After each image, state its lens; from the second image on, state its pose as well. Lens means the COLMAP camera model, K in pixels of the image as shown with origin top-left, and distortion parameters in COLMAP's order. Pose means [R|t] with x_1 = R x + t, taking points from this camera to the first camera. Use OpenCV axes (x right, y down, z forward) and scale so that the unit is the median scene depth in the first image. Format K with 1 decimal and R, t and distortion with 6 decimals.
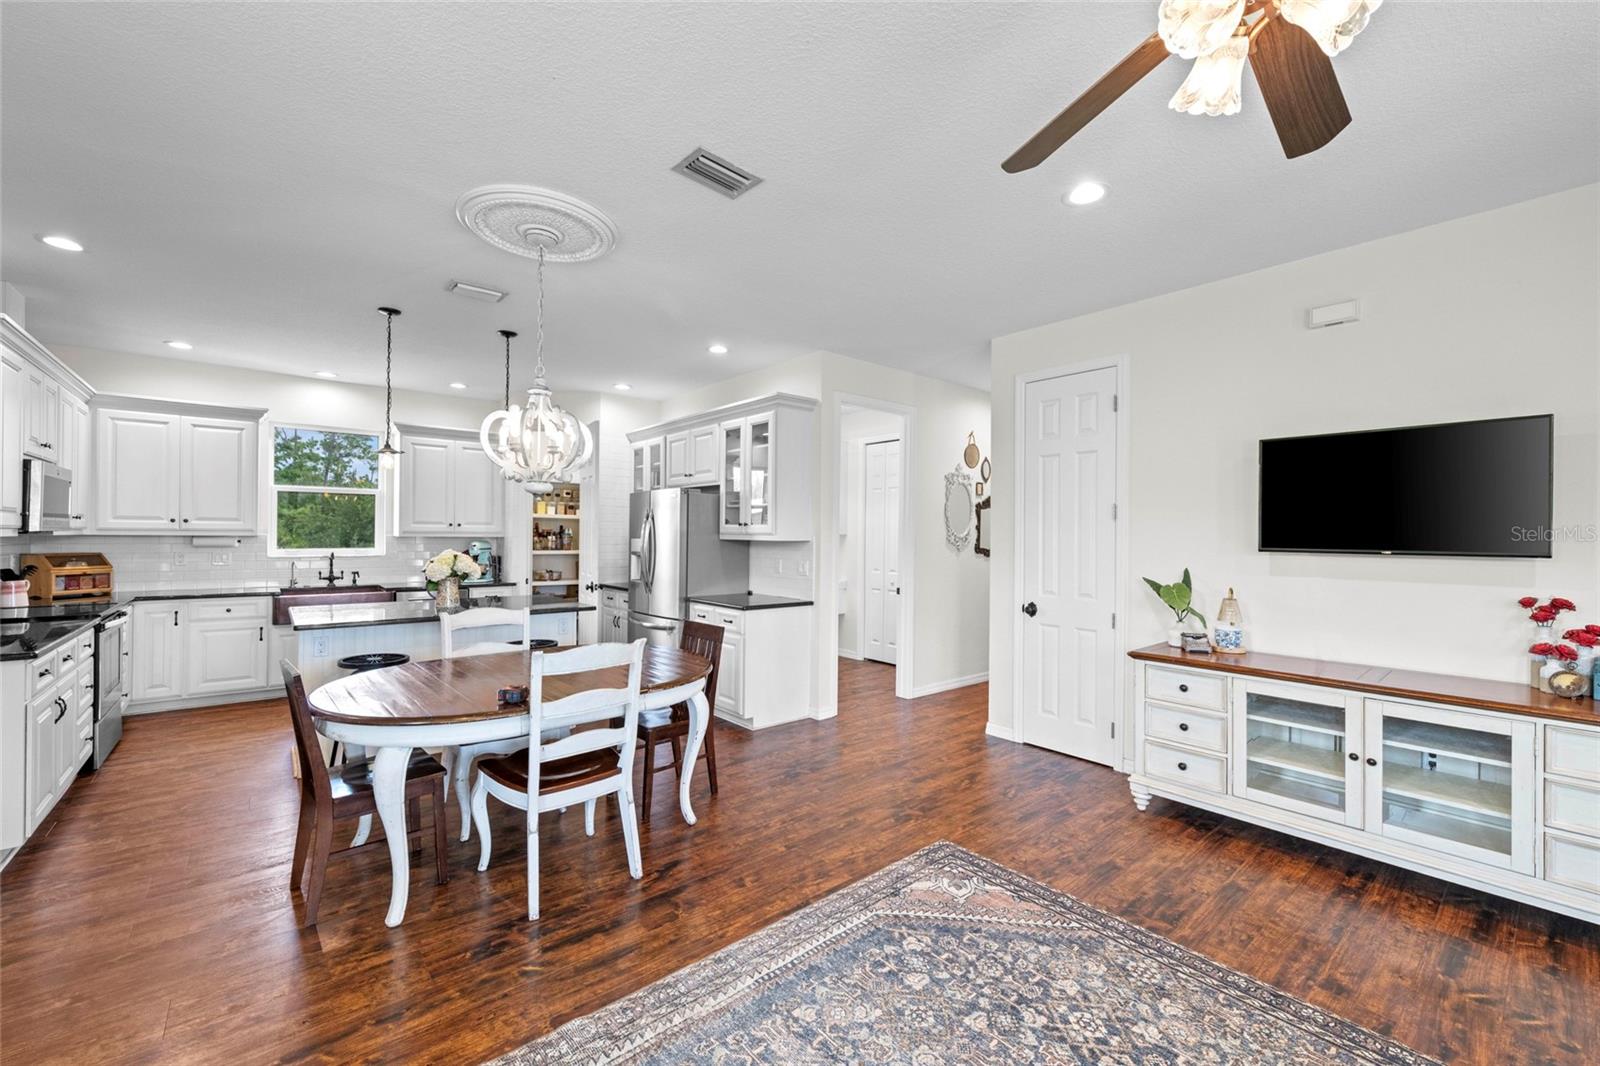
lens RADIAL K [[637.9, 0, 802.2], [0, 637.9, 535.0], [0, 0, 1]] dist [-0.002320, 0.000078]
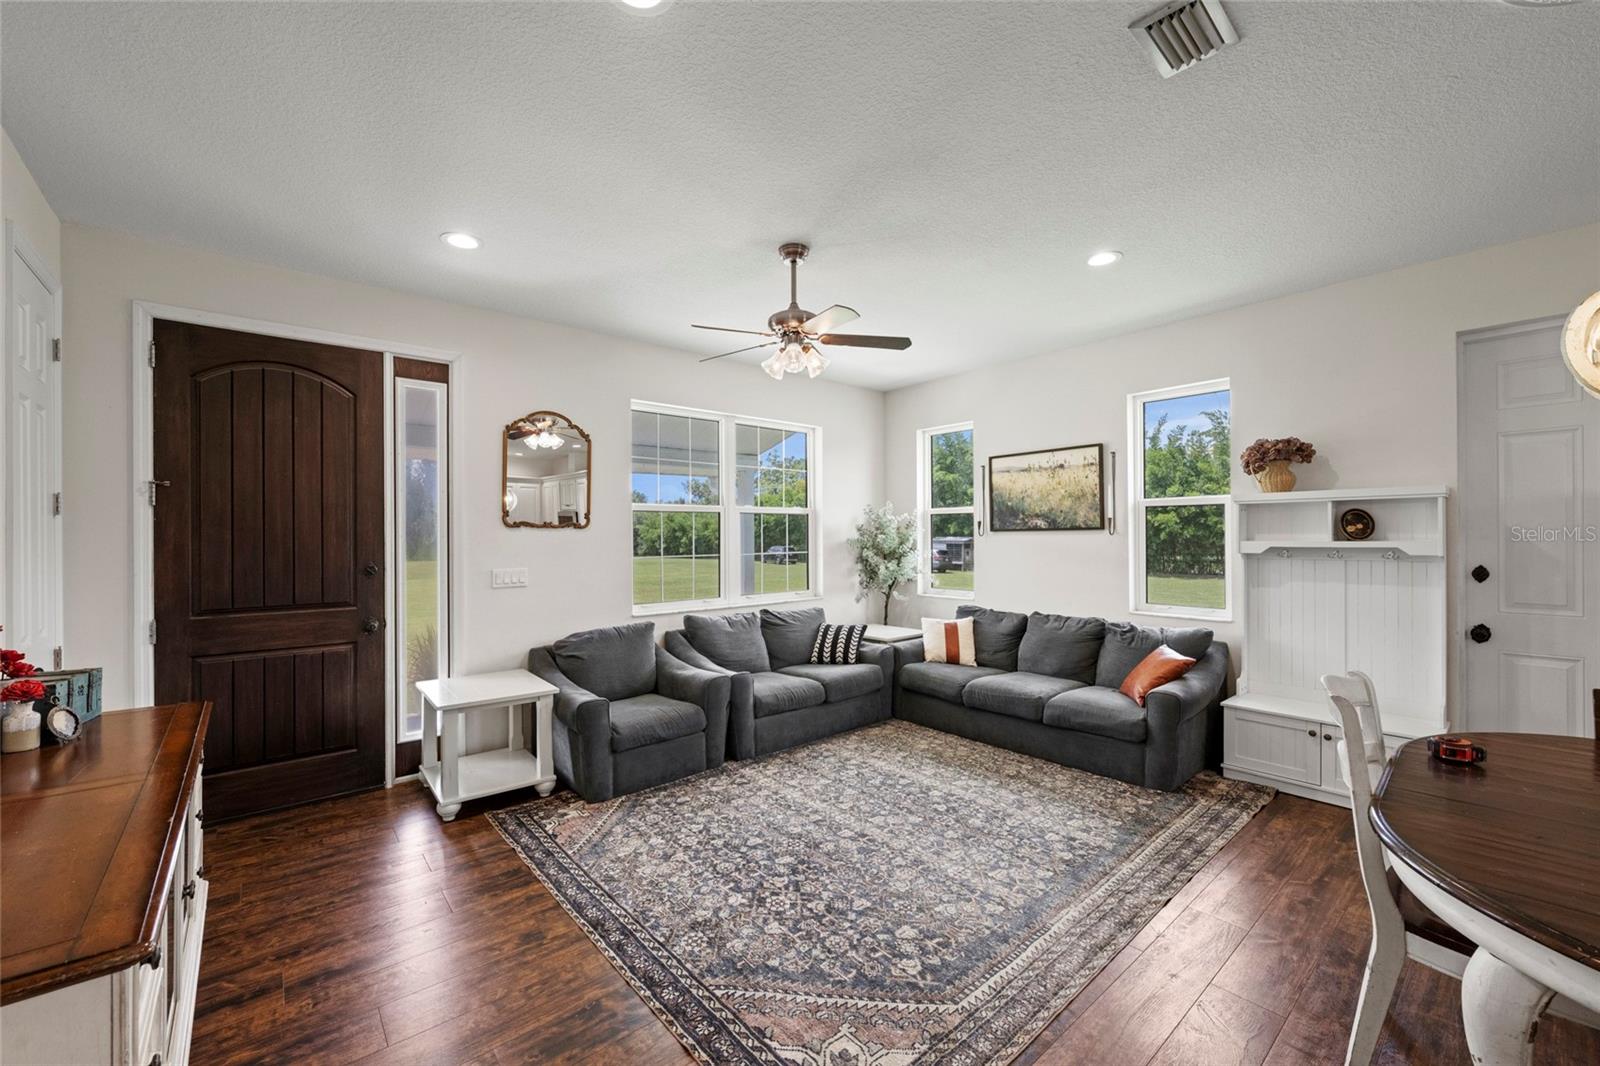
lens RADIAL K [[637.9, 0, 794.9], [0, 637.9, 532.2], [0, 0, 1]] dist [-0.002320, 0.000078]
pose [[-0.999995, -0.002946, 0.001411, 0.354493], [-0.002956, 0.999969, -0.007307, 0.006277], [-0.001389, -0.007311, -0.999972, 1.999245]]
